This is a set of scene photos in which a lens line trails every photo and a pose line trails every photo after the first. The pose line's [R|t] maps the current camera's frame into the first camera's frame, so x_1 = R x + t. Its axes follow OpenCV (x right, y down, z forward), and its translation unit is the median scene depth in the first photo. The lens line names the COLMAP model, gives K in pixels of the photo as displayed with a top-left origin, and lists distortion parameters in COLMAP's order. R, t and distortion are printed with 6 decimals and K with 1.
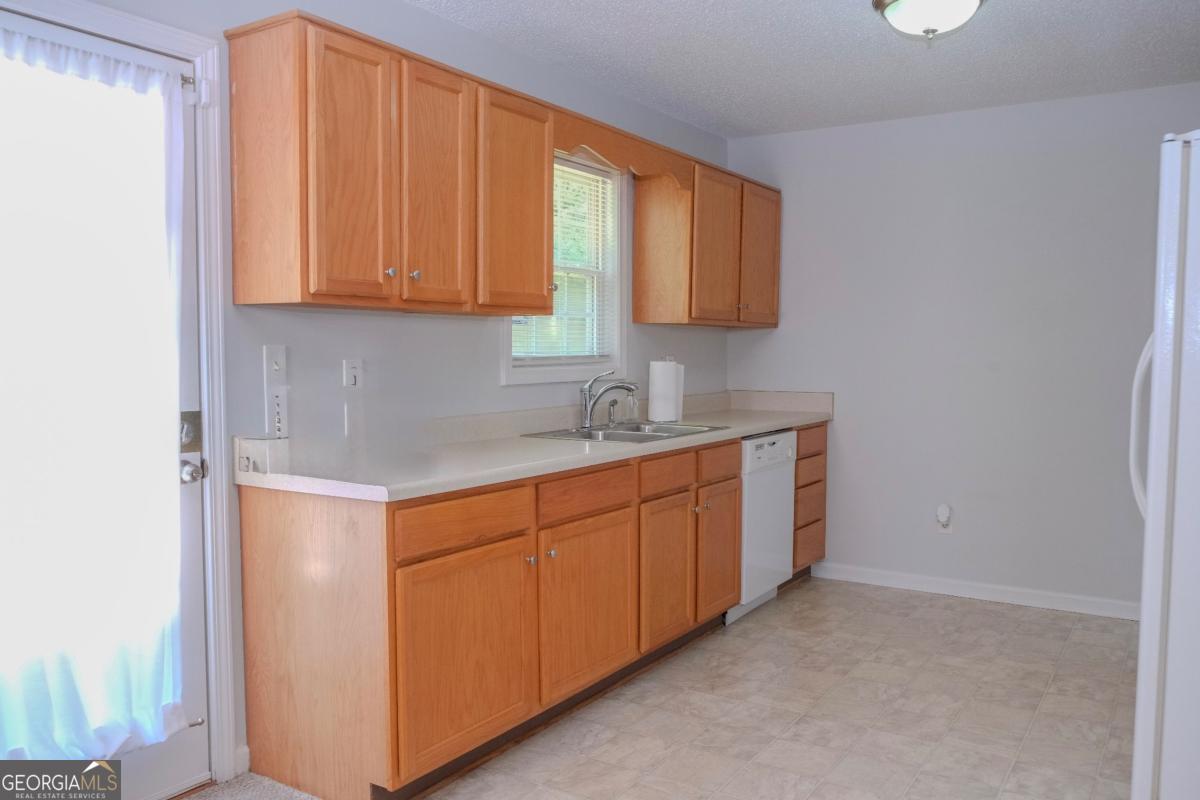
lens RADIAL K [[932.1, 0, 603.0], [0, 932.1, 415.9], [0, 0, 1]] dist [-0.033895, 0.003325]
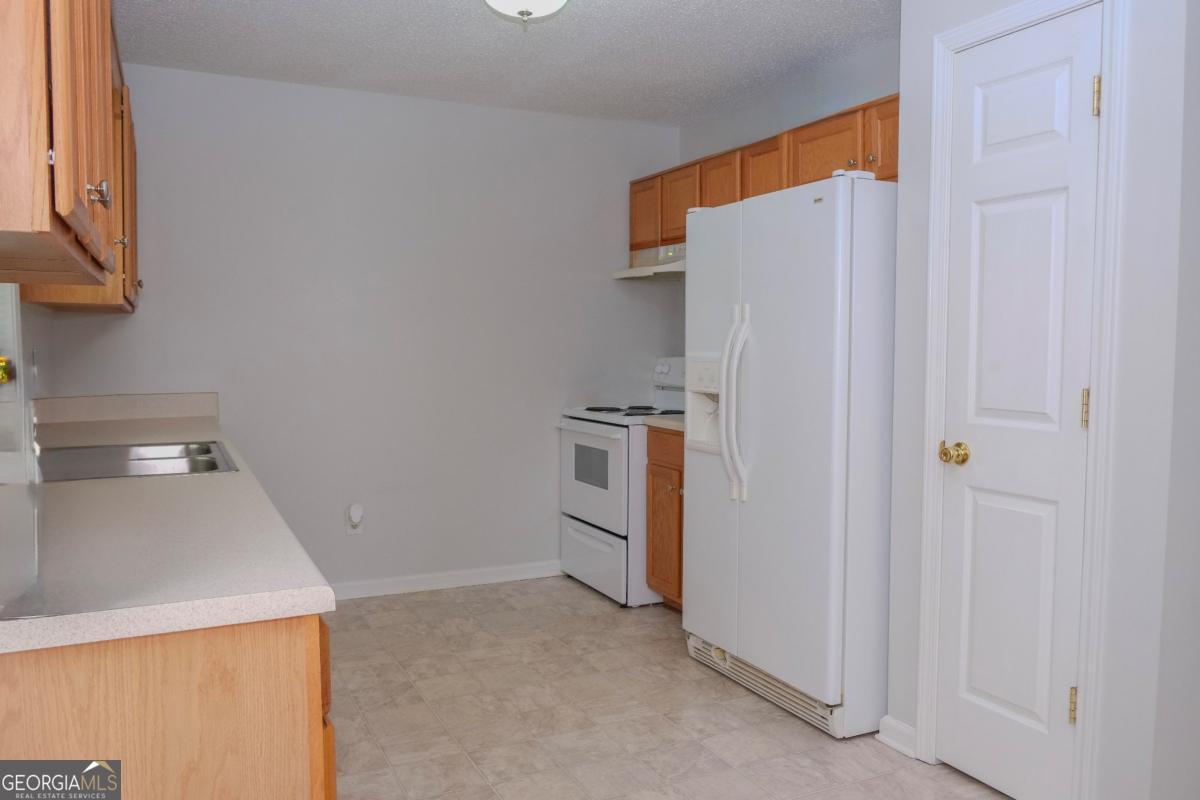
lens RADIAL K [[932.1, 0, 603.0], [0, 932.1, 415.9], [0, 0, 1]] dist [-0.033895, 0.003325]
pose [[0.517033, -0.066195, 0.853402, -0.421995], [0.060249, 0.997347, 0.040858, -0.024779], [-0.853842, 0.030292, 0.519649, 0.394609]]
